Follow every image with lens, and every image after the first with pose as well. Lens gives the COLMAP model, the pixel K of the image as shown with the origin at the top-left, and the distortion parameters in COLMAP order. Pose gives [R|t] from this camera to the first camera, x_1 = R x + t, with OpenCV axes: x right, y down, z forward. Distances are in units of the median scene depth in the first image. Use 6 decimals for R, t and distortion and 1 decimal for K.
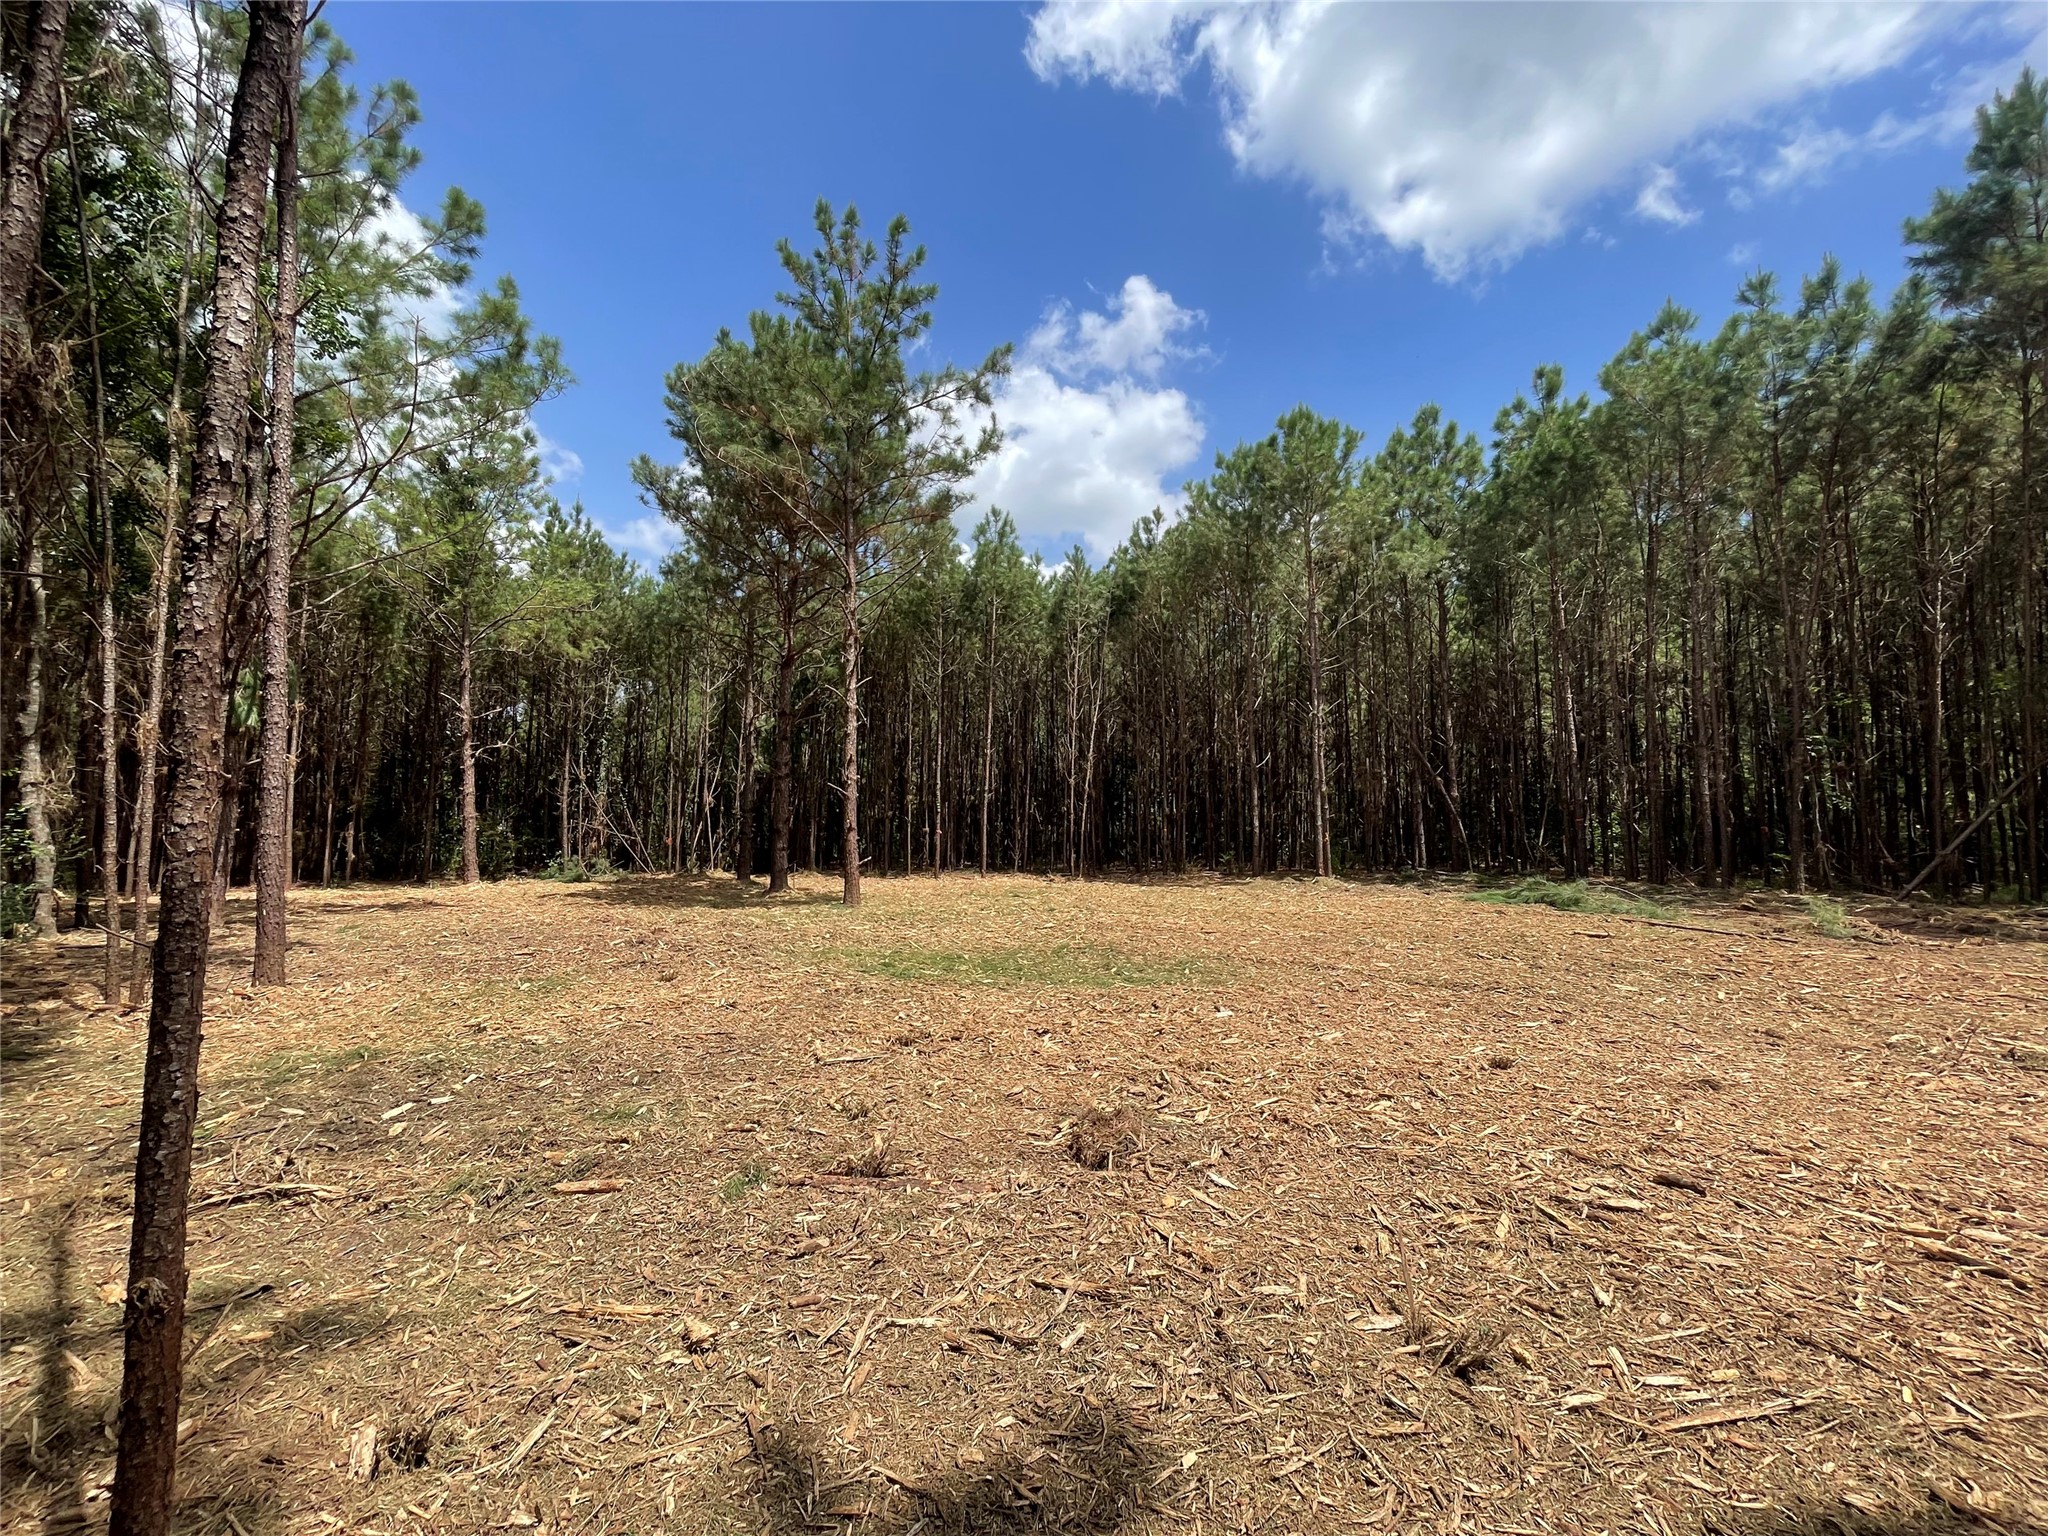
lens RADIAL K [[823.8, 0, 1030.2], [0, 823.8, 780.7], [0, 0, 1]] dist [-0.006831, 0.001253]
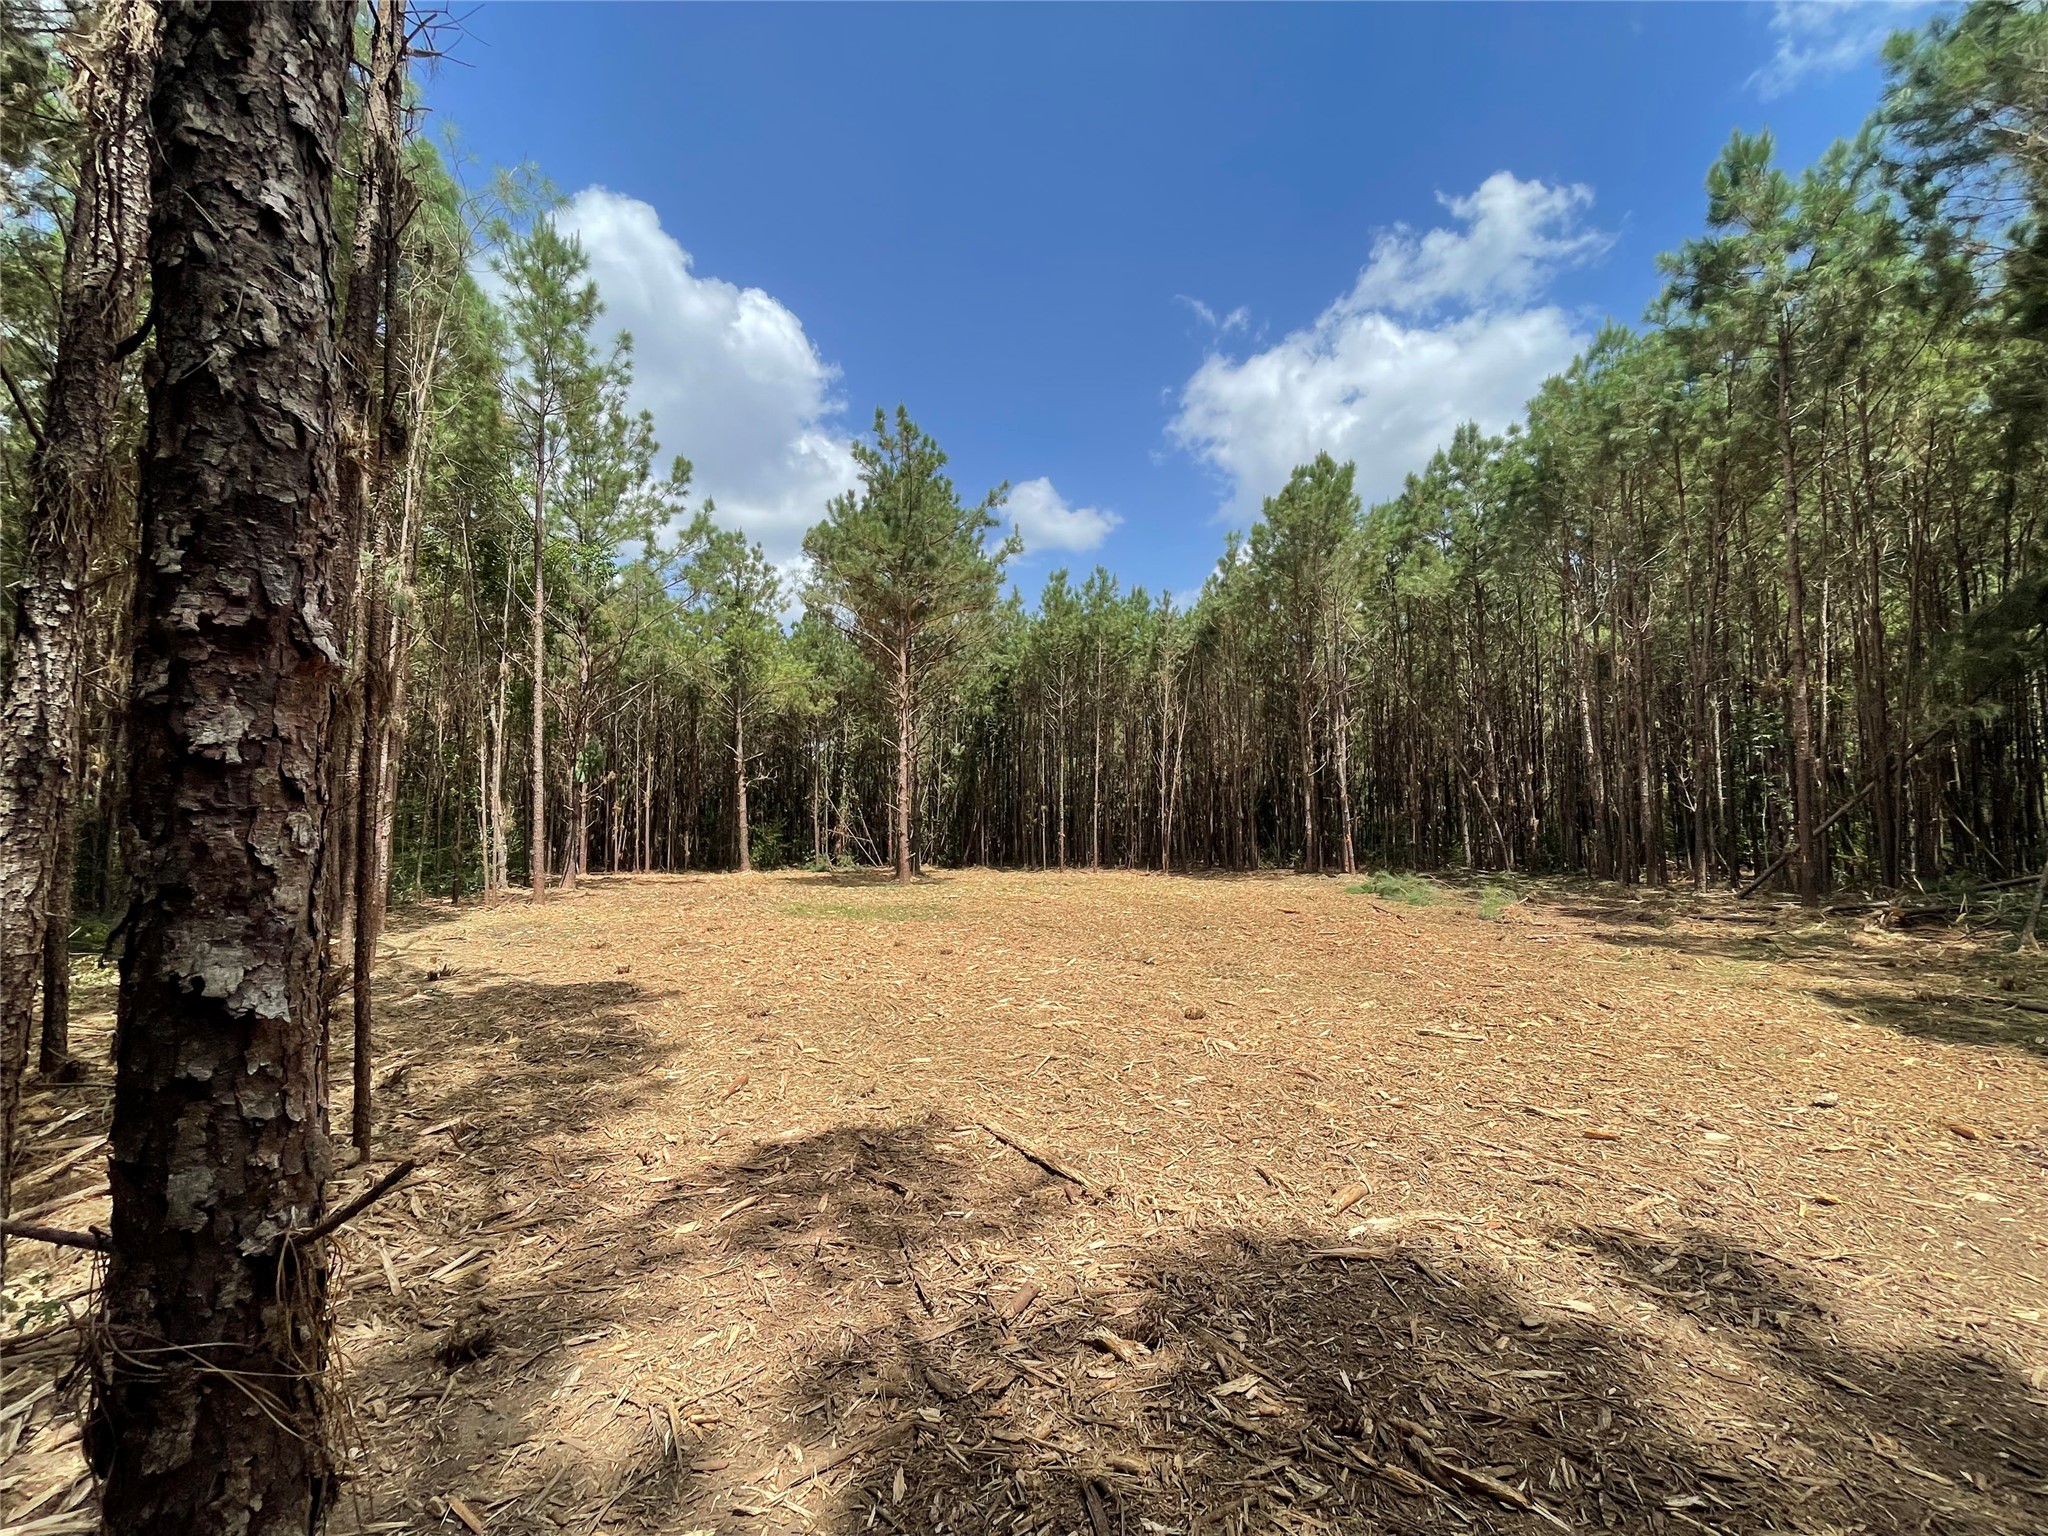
lens RADIAL K [[823.8, 0, 1017.0], [0, 823.8, 785.1], [0, 0, 1]] dist [-0.006831, 0.001253]
pose [[0.919998, -0.028370, -0.390894, 0.335373], [0.030925, 0.999522, 0.000241, -0.015215], [0.390700, -0.012310, 0.920436, -0.172982]]
